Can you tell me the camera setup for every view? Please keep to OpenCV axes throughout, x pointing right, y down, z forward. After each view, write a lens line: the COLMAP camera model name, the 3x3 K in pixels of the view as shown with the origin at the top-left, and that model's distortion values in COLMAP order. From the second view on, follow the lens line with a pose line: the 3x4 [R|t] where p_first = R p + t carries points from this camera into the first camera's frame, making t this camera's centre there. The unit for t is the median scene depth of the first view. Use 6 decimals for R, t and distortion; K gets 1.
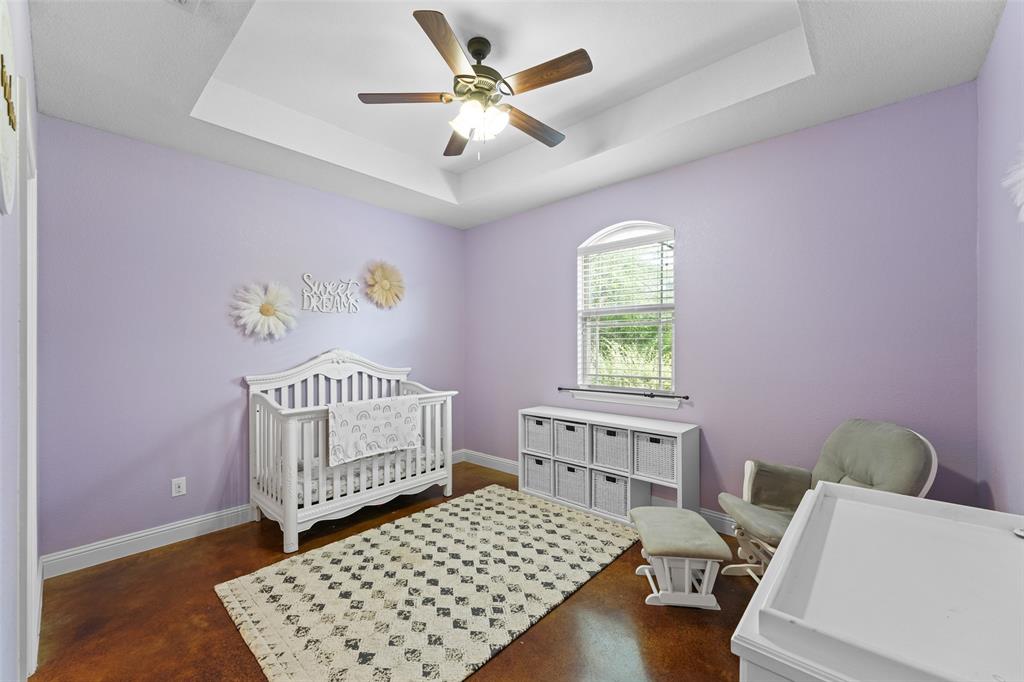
lens RADIAL K [[408.3, 0, 504.6], [0, 408.3, 345.1], [0, 0, 1]] dist [0.010361, -0.000211]
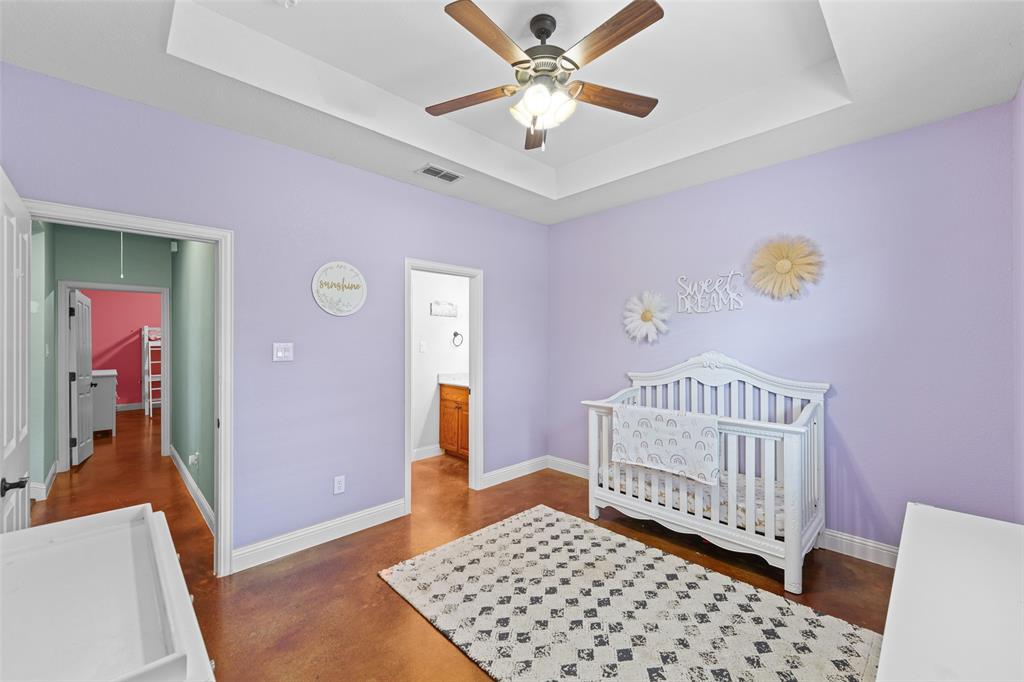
lens RADIAL K [[408.3, 0, 501.0], [0, 408.3, 338.0], [0, 0, 1]] dist [0.010361, -0.000211]
pose [[-0.066869, -0.001872, -0.997760, 0.664176], [0.005811, 0.999981, -0.002265, -0.028178], [0.997745, -0.005949, -0.066856, 0.758776]]
